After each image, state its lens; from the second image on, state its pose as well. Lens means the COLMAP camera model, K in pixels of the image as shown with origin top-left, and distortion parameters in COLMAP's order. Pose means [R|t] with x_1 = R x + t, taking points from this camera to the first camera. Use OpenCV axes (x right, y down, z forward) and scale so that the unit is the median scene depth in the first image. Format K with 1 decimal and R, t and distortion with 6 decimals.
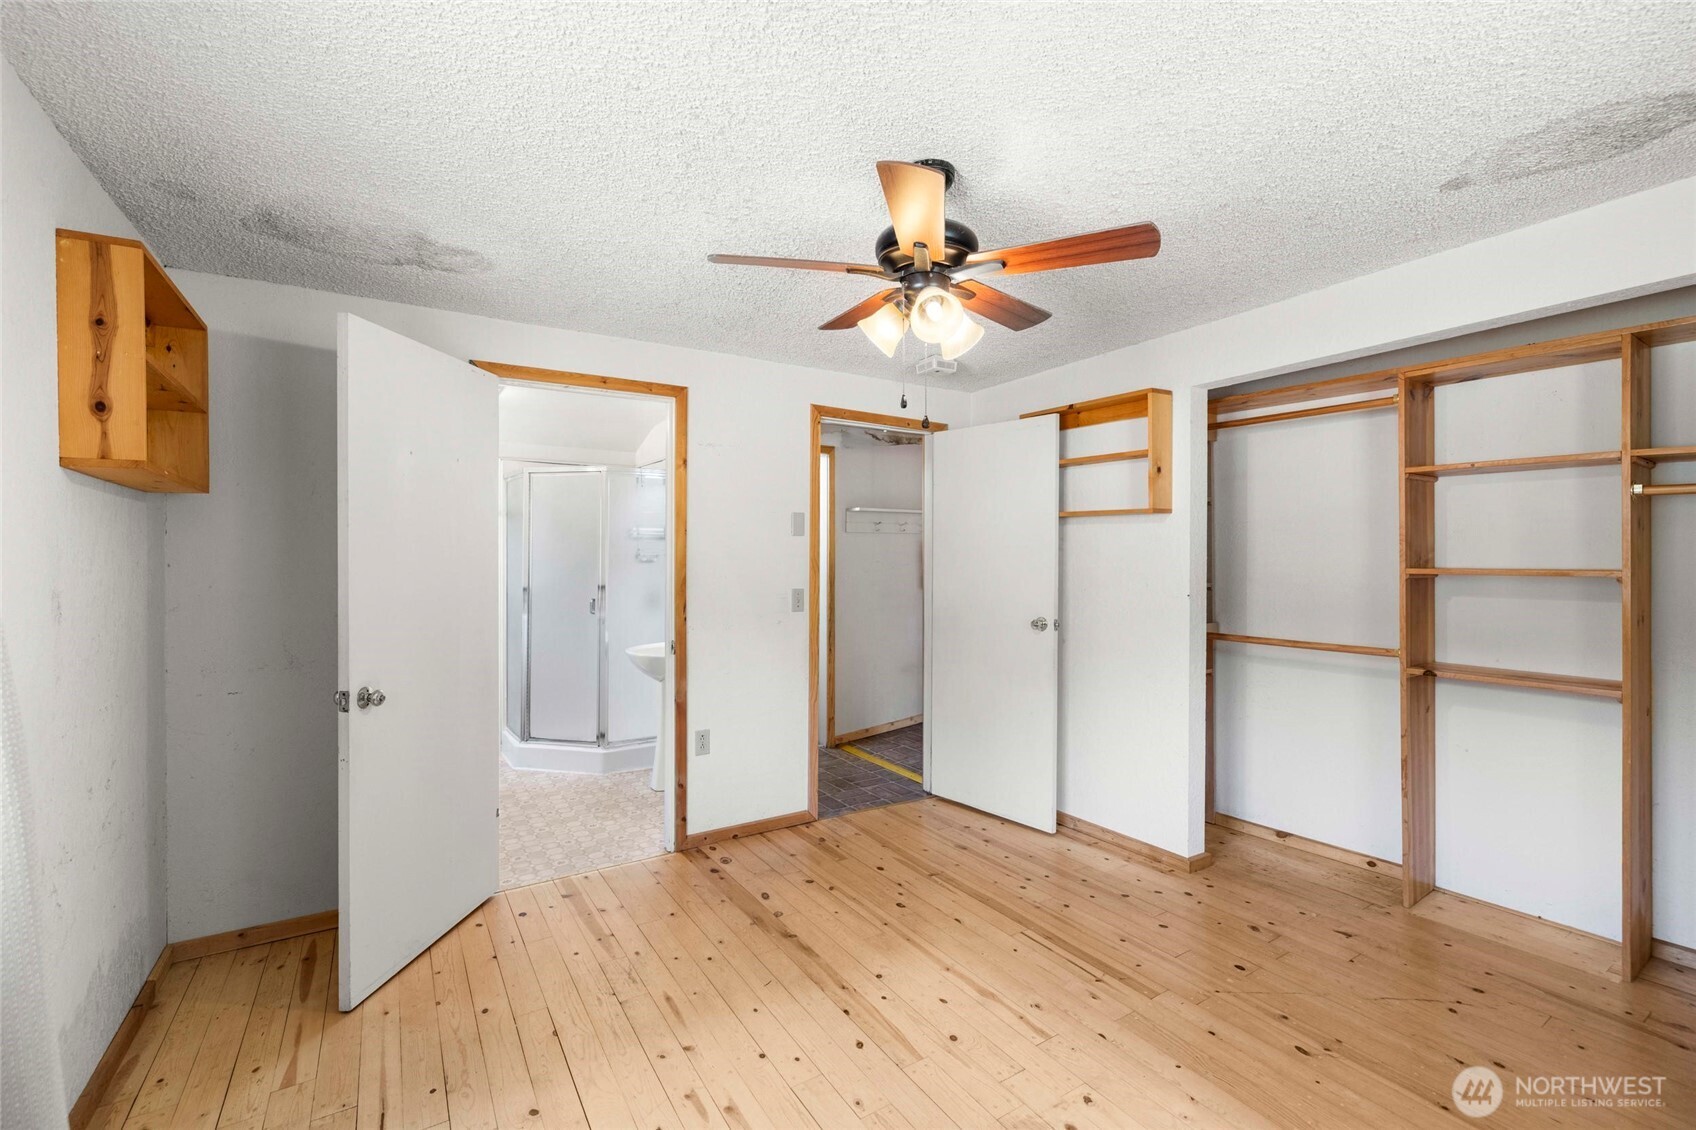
lens RADIAL K [[702.6, 0, 840.6], [0, 702.6, 548.7], [0, 0, 1]] dist [-0.002507, 0.000404]
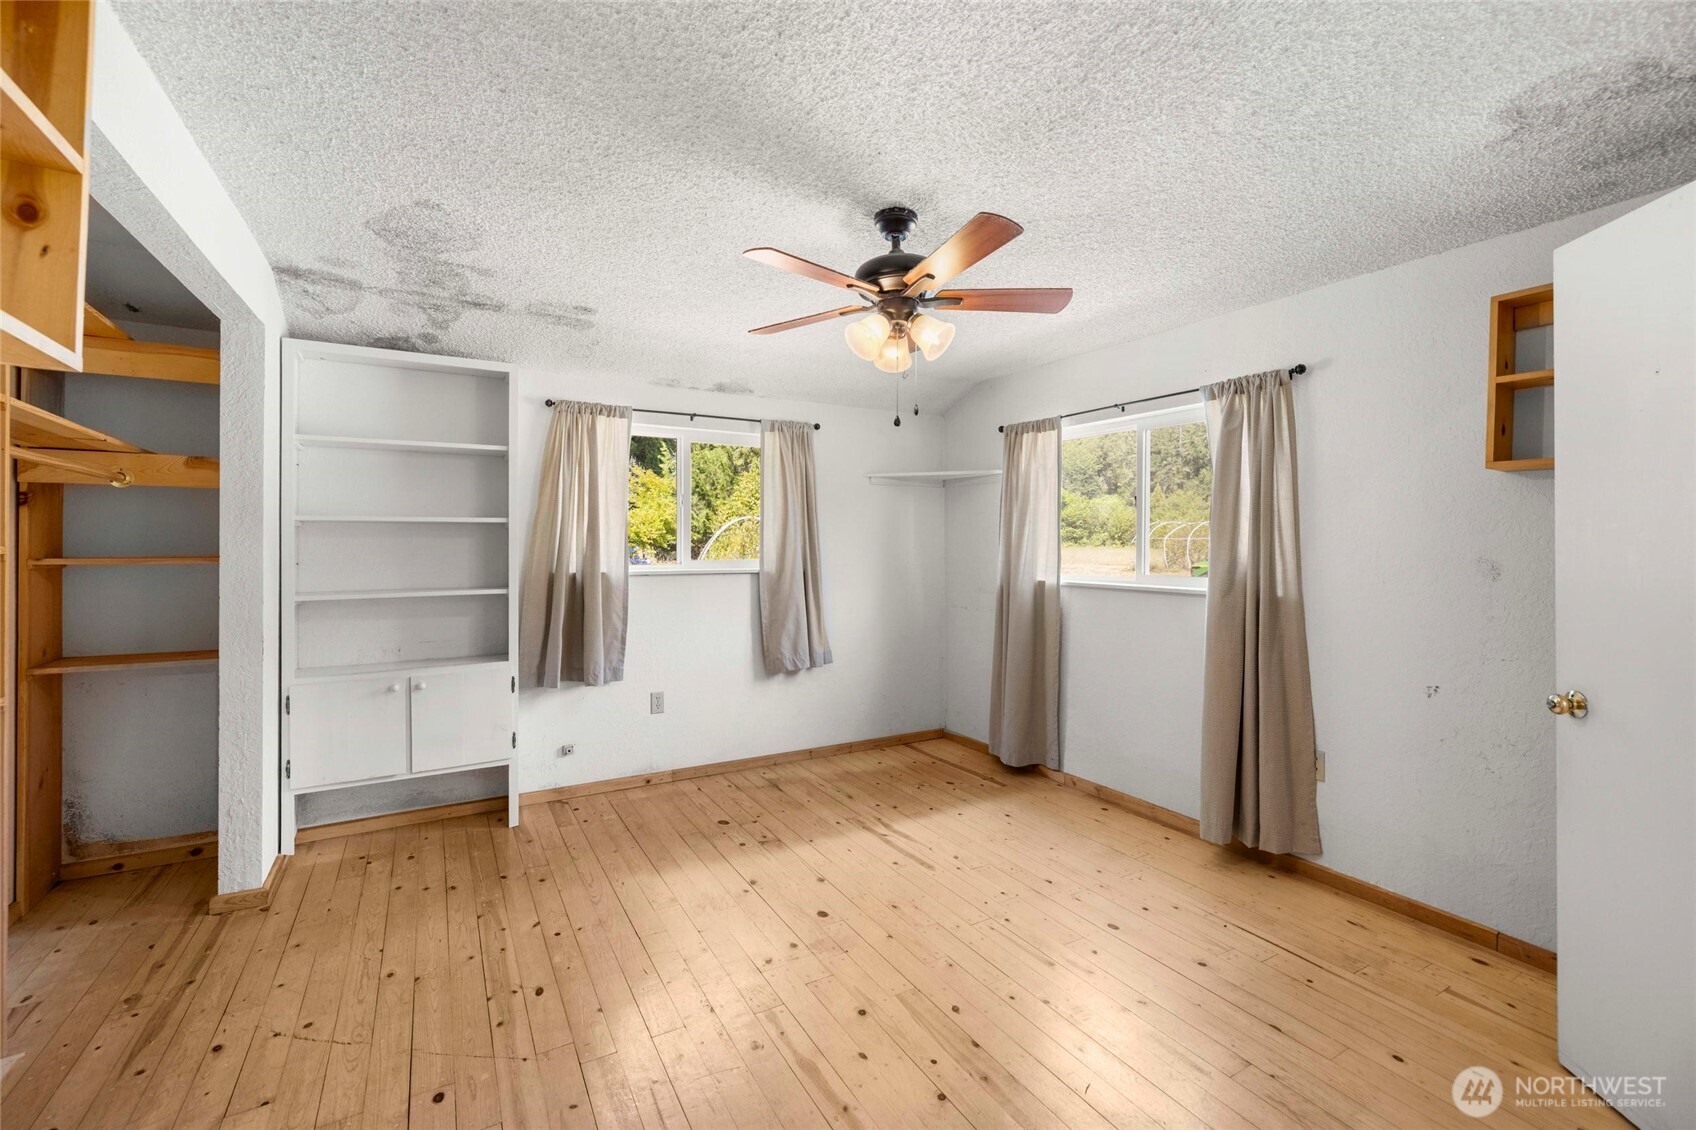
lens RADIAL K [[702.6, 0, 840.6], [0, 702.6, 548.7], [0, 0, 1]] dist [-0.002507, 0.000404]
pose [[-0.998876, -0.003410, 0.047269, 0.090744], [-0.003827, 0.999954, -0.008745, 0.027241], [-0.047237, -0.008916, -0.998844, 1.245297]]
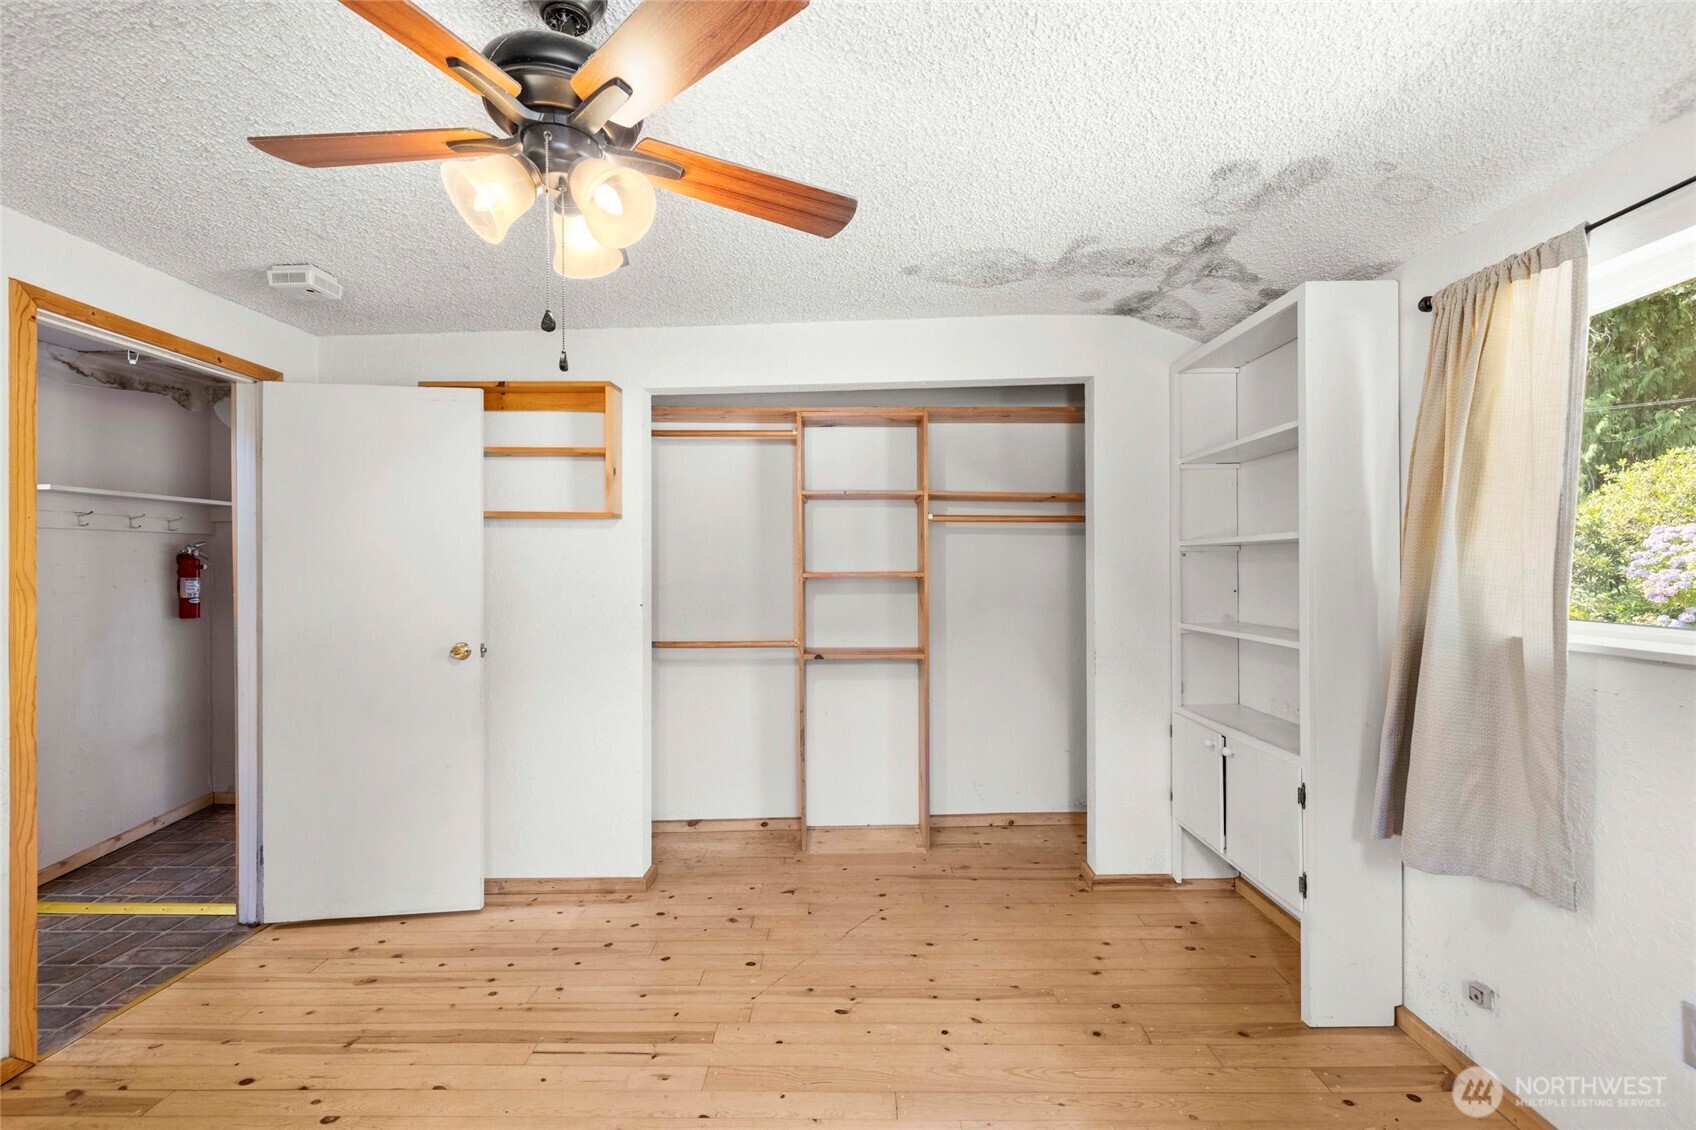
lens RADIAL K [[709.2, 0, 826.6], [0, 709.2, 563.3], [0, 0, 1]] dist [-0.002649, 0.000021]
pose [[0.559956, -0.004746, 0.828509, -0.165425], [-0.001672, 0.999975, 0.006858, 0.002086], [-0.828521, -0.005226, 0.559934, 0.241594]]
